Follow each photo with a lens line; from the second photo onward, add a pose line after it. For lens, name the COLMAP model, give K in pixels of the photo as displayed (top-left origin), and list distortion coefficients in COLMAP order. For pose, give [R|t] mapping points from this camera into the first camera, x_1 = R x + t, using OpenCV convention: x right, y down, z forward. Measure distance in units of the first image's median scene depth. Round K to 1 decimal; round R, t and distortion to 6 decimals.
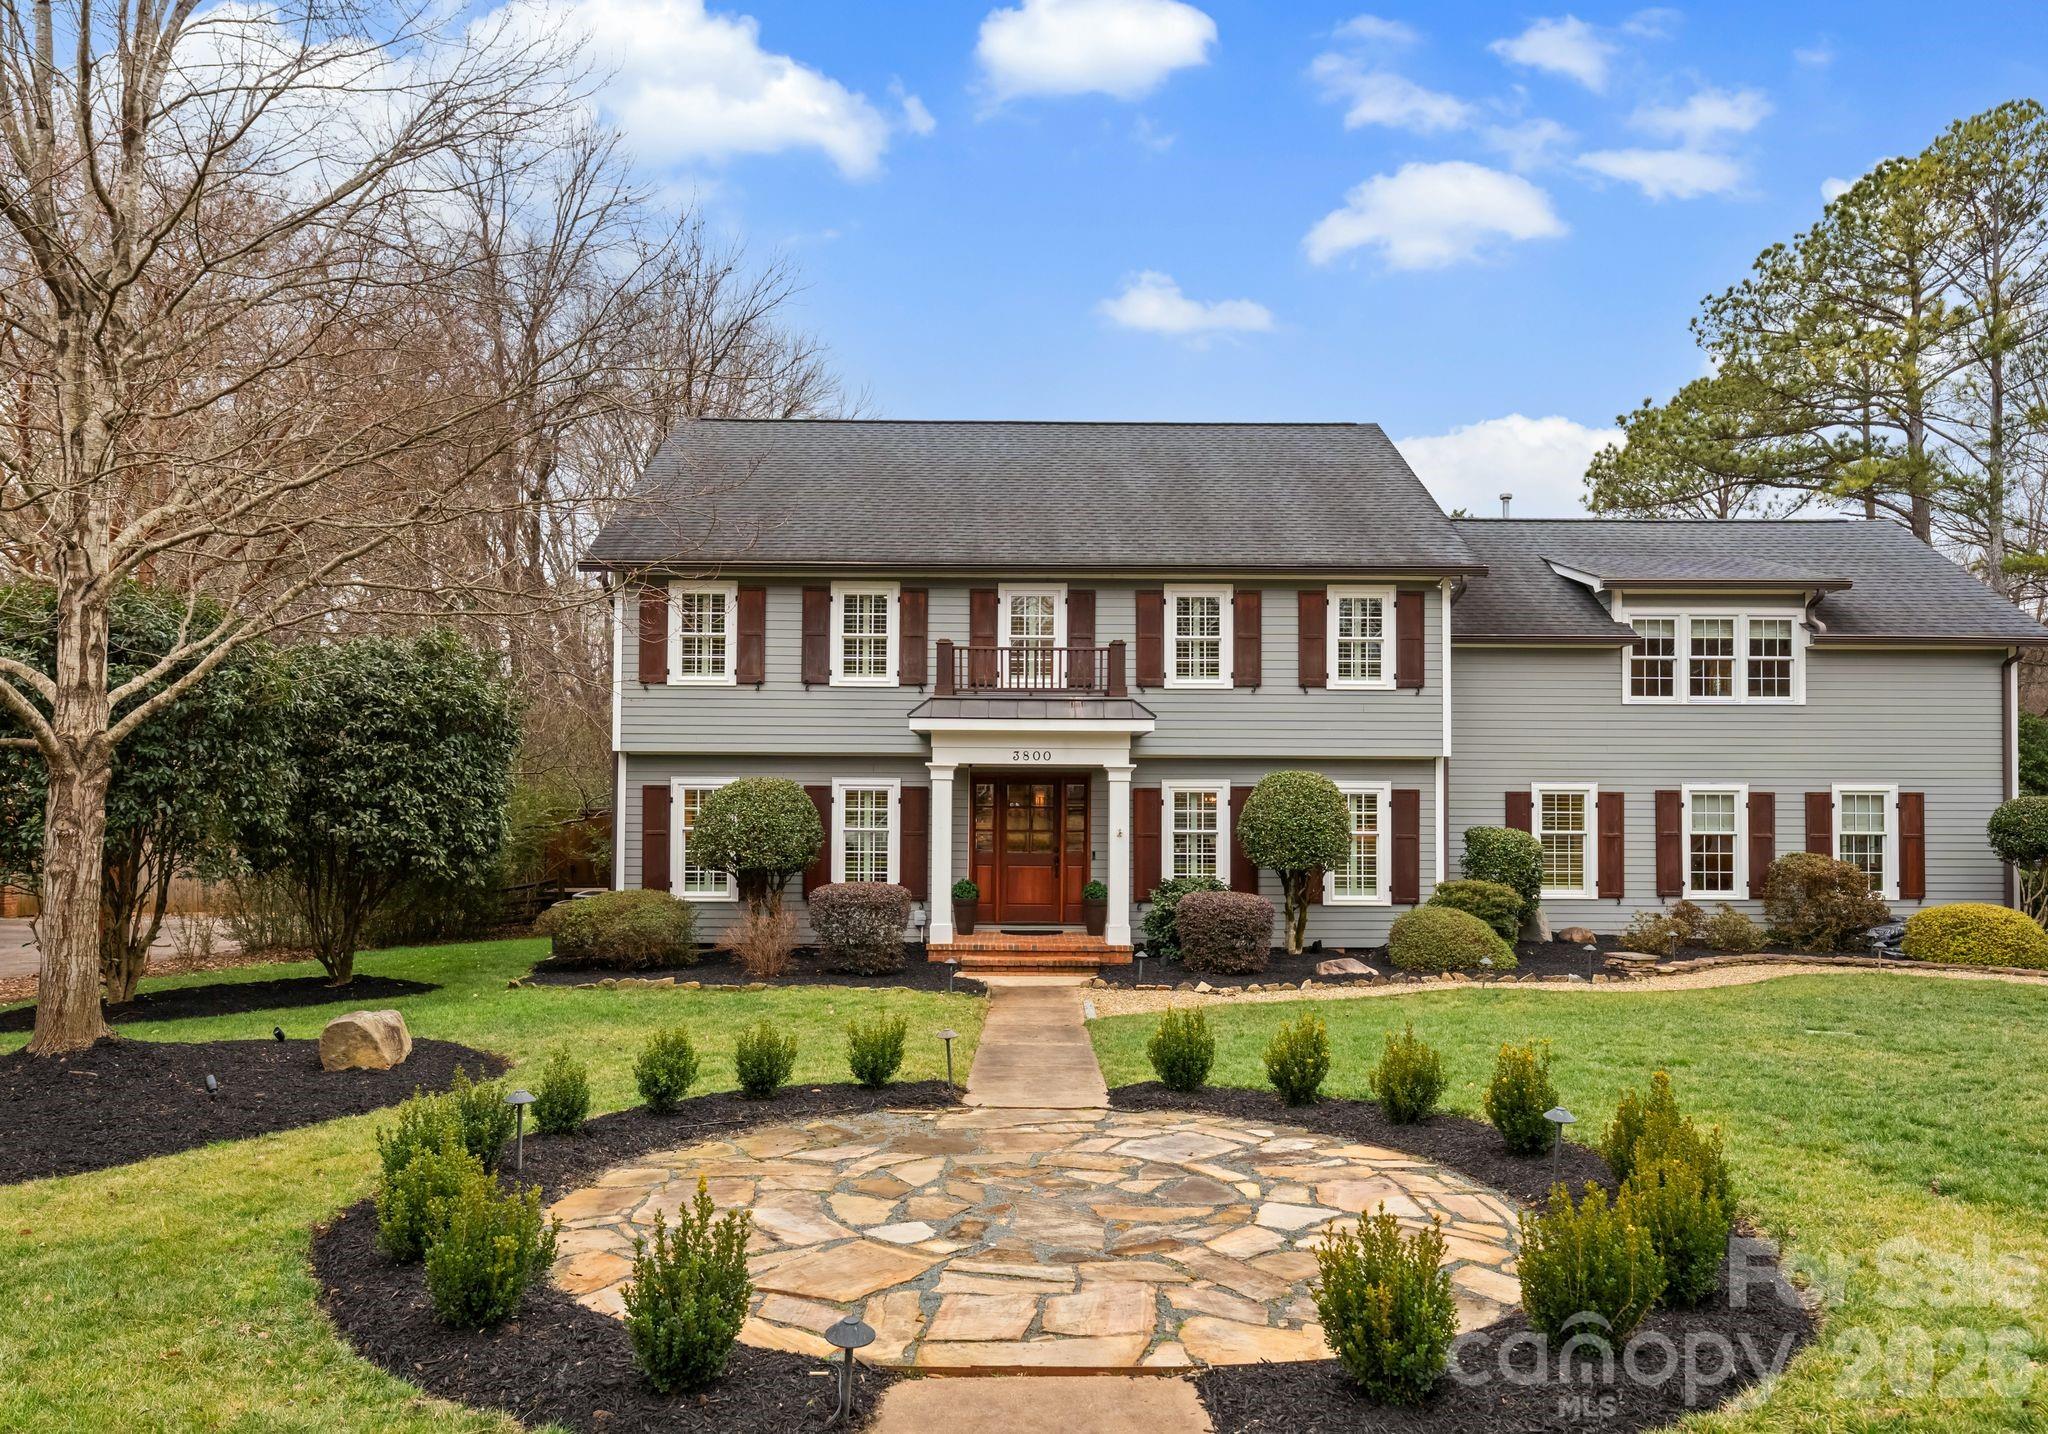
lens RADIAL K [[934.3, 0, 1024.4], [0, 934.3, 776.7], [0, 0, 1]] dist [-0.017179, 0.000665]
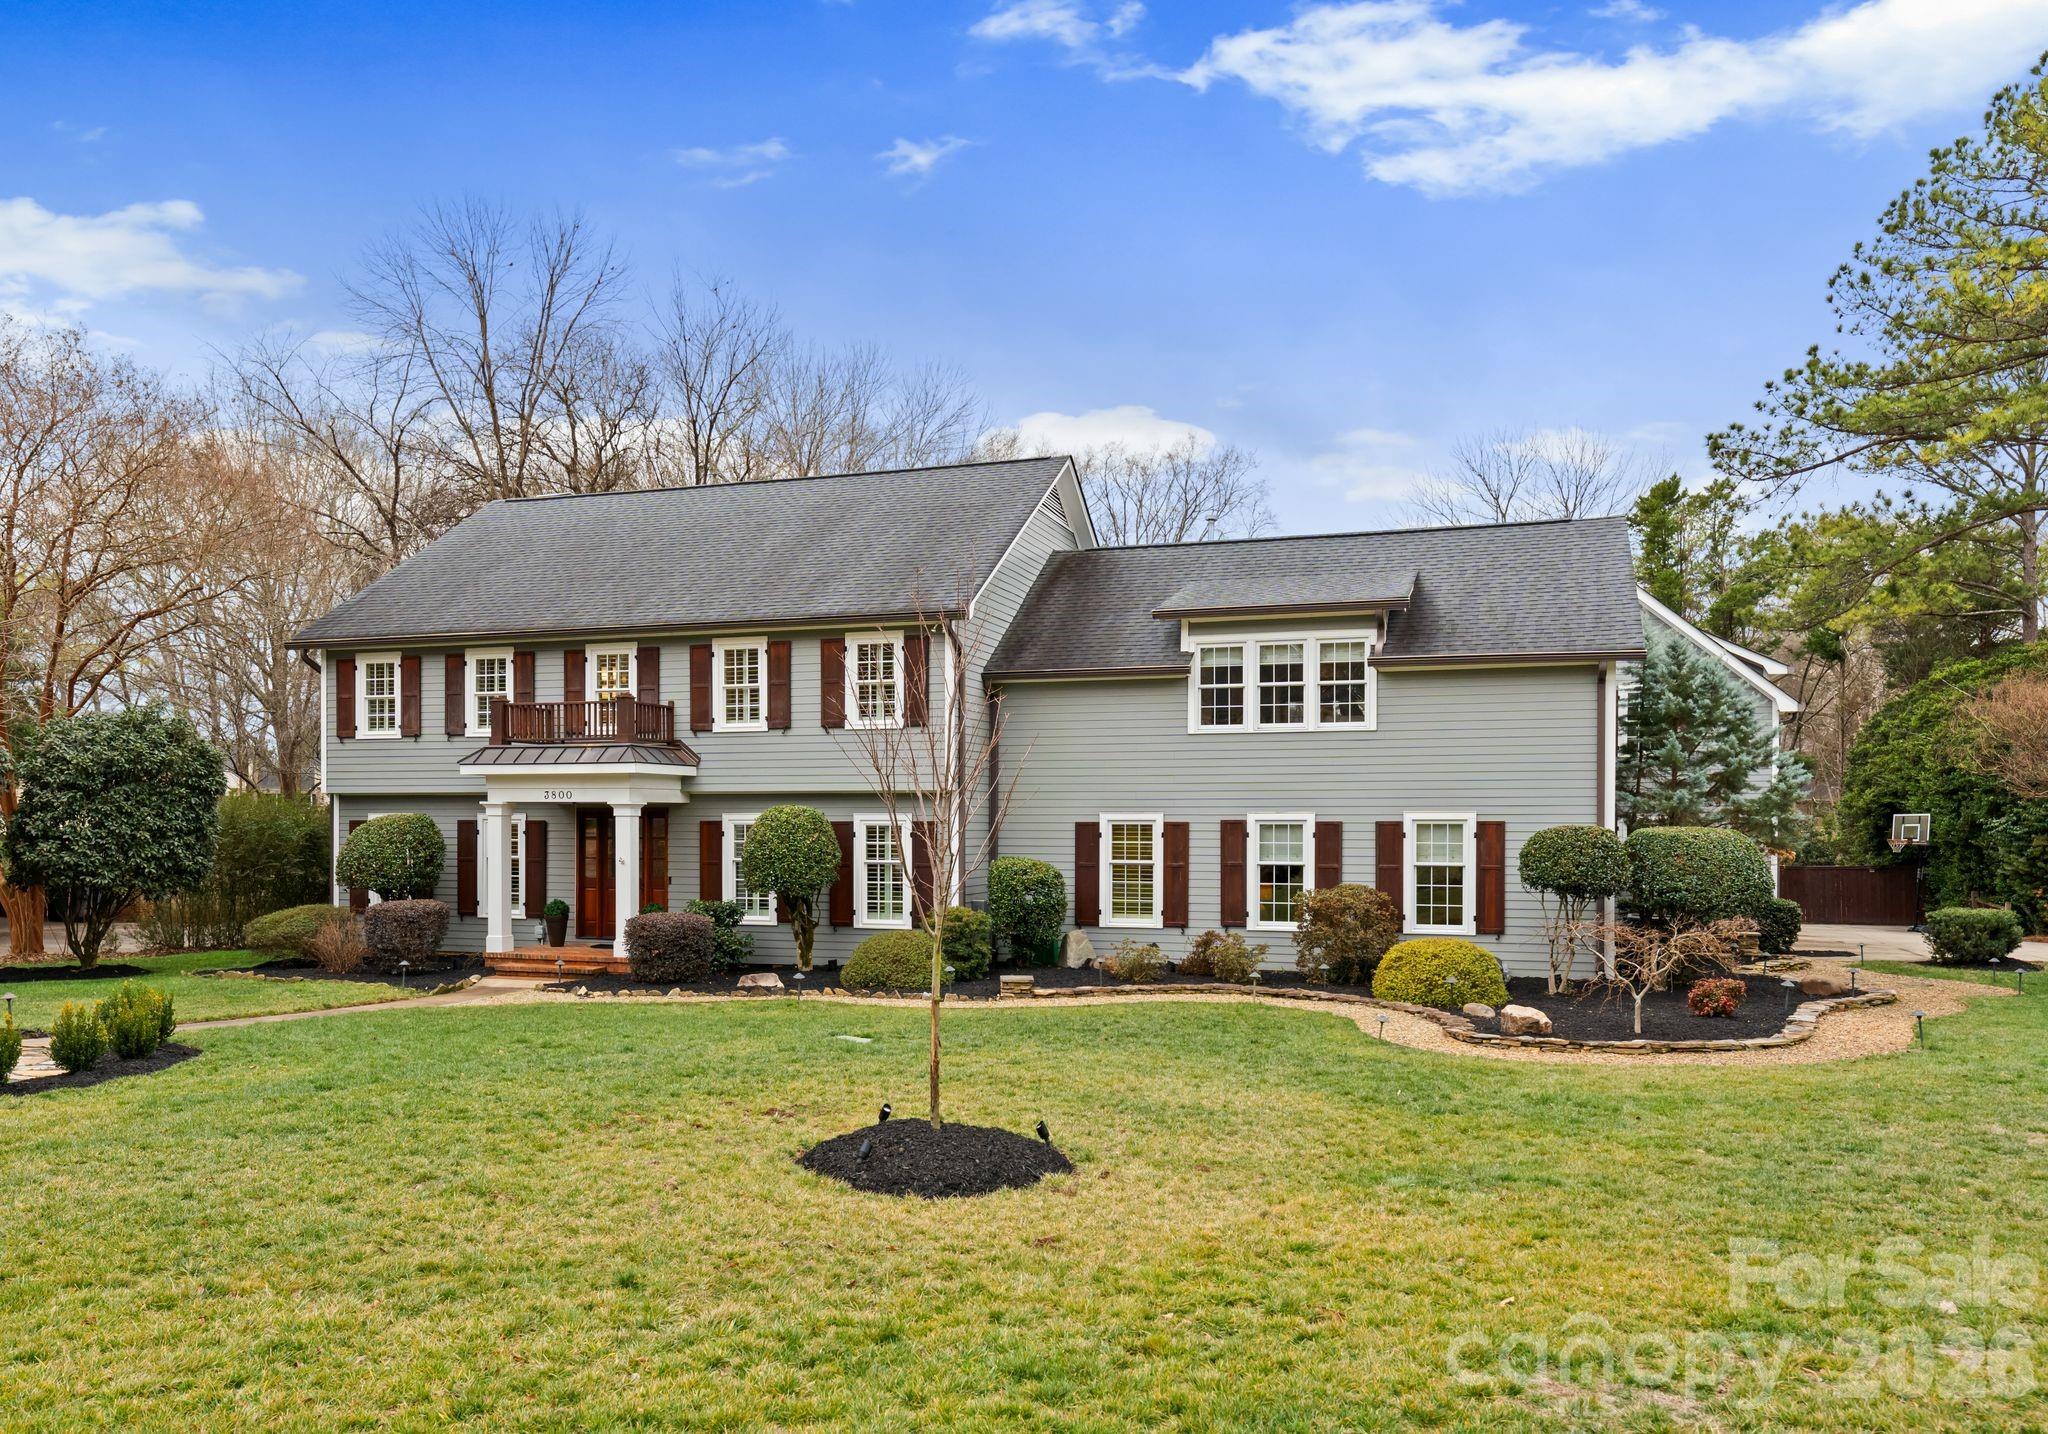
lens RADIAL K [[906.1, 0, 1024.1], [0, 906.1, 828.9], [0, 0, 1]] dist [0.003993, 0.000329]
pose [[0.979284, -0.004312, -0.202444, 0.672970], [0.008327, 0.999785, 0.018988, 0.003926], [0.202319, -0.020280, 0.979110, 0.004809]]
